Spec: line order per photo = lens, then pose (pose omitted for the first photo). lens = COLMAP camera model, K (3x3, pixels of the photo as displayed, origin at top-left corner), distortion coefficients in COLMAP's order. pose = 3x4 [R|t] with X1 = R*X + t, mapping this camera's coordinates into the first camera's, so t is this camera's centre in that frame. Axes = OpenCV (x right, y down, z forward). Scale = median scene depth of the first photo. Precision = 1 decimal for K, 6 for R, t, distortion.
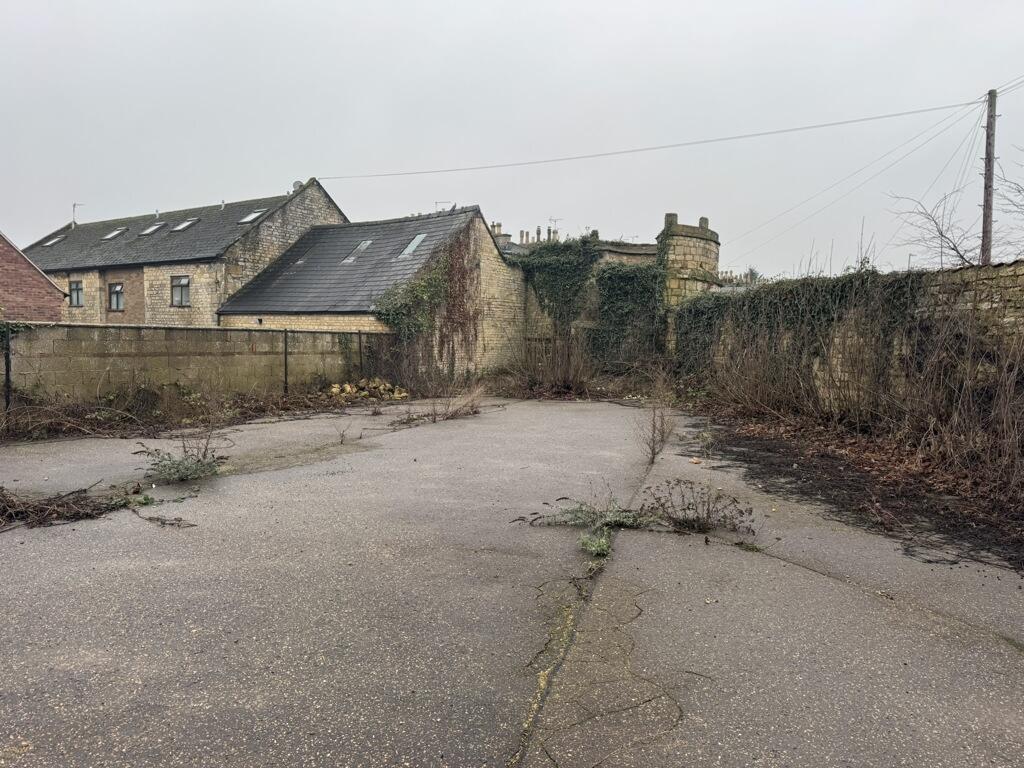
lens RADIAL K [[712.0, 0, 518.1], [0, 712.0, 389.9], [0, 0, 1]] dist [0.035059, -0.035351]
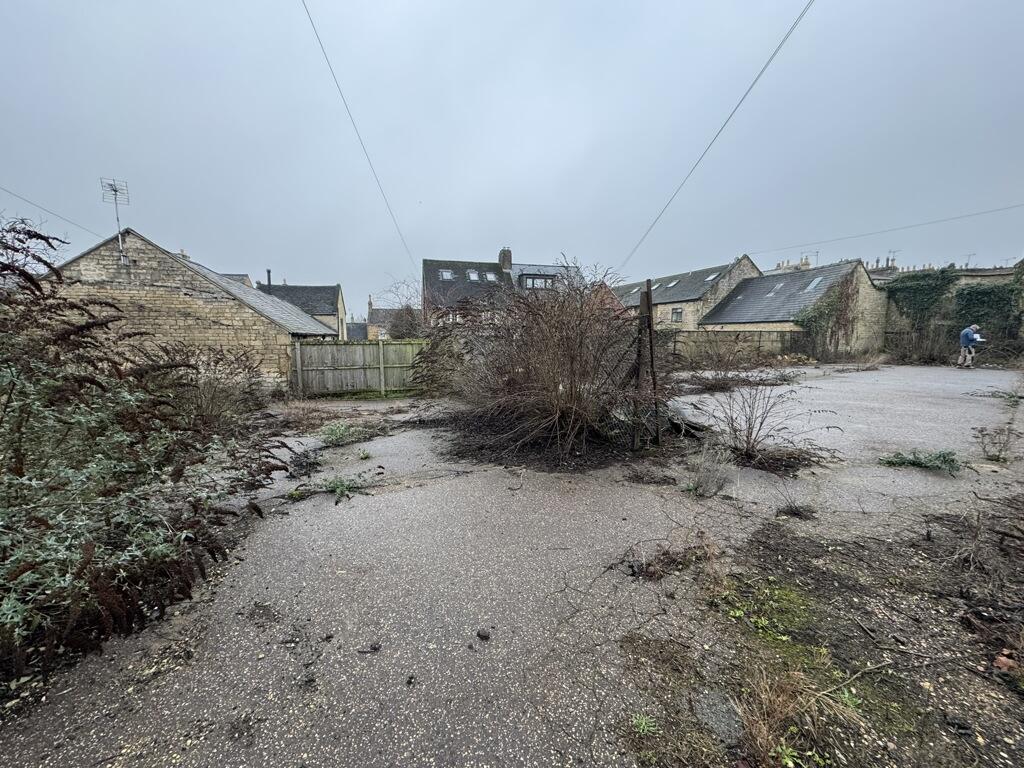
lens RADIAL K [[404.7, 0, 510.3], [0, 404.7, 383.4], [0, 0, 1]] dist [-0.001171, 0.000653]
pose [[0.789263, 0.053432, -0.611727, -0.111901], [-0.026888, 0.998259, 0.052503, 0.025661], [0.613467, -0.024991, 0.789325, -0.350718]]
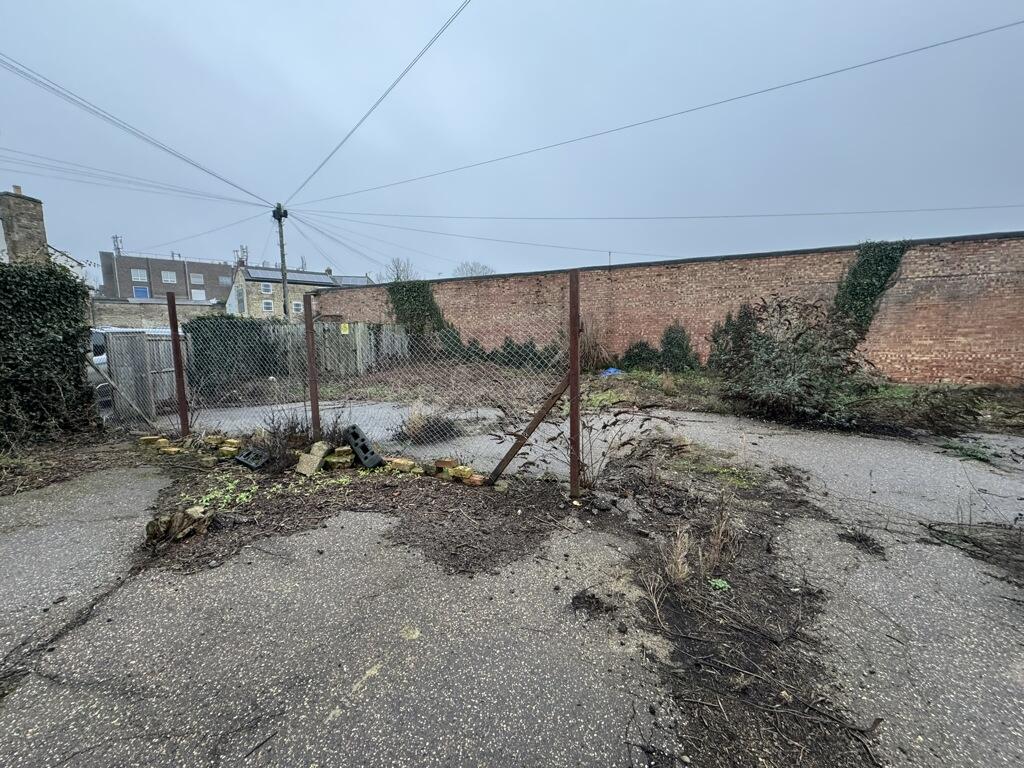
lens RADIAL K [[404.7, 0, 510.5], [0, 404.7, 383.5], [0, 0, 1]] dist [-0.001171, 0.000653]
pose [[-0.993579, 0.007528, -0.112889, 0.022505], [-0.013534, 0.982711, 0.184649, 0.002101], [0.112328, 0.184991, -0.976300, -0.037699]]
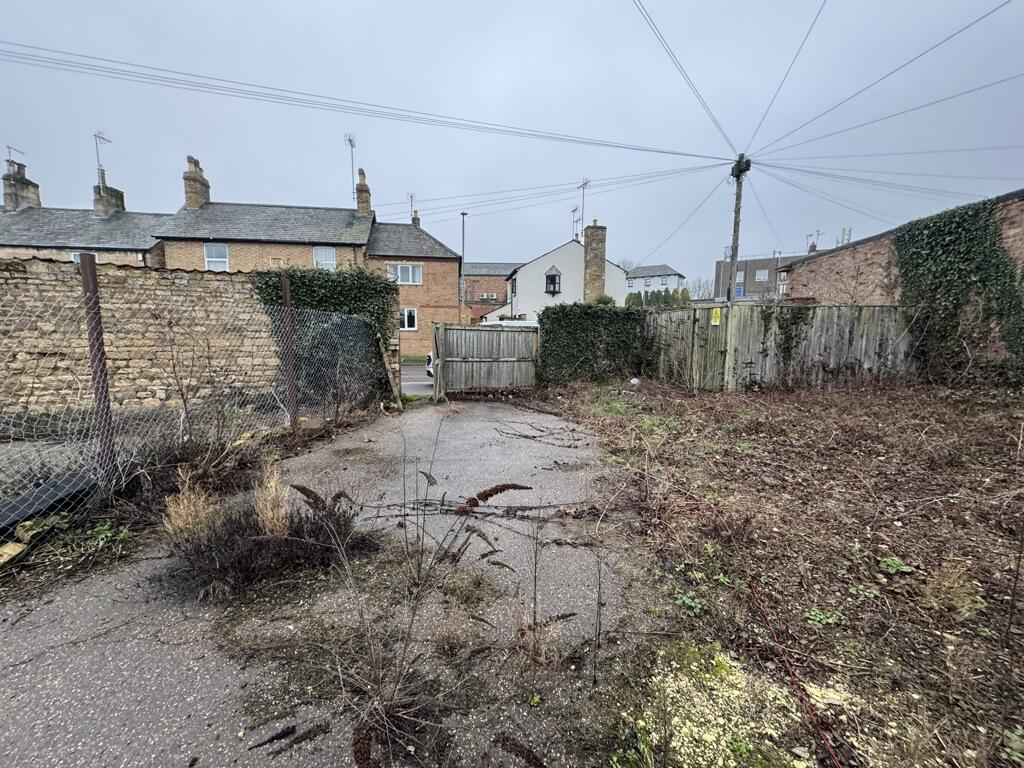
lens RADIAL K [[404.7, 0, 511.6], [0, 404.7, 383.7], [0, 0, 1]] dist [-0.001171, 0.000653]
pose [[-0.376854, -0.131261, 0.916925, -0.085863], [0.054742, 0.985022, 0.163508, 0.026721], [-0.924654, 0.111813, -0.364024, -0.357065]]
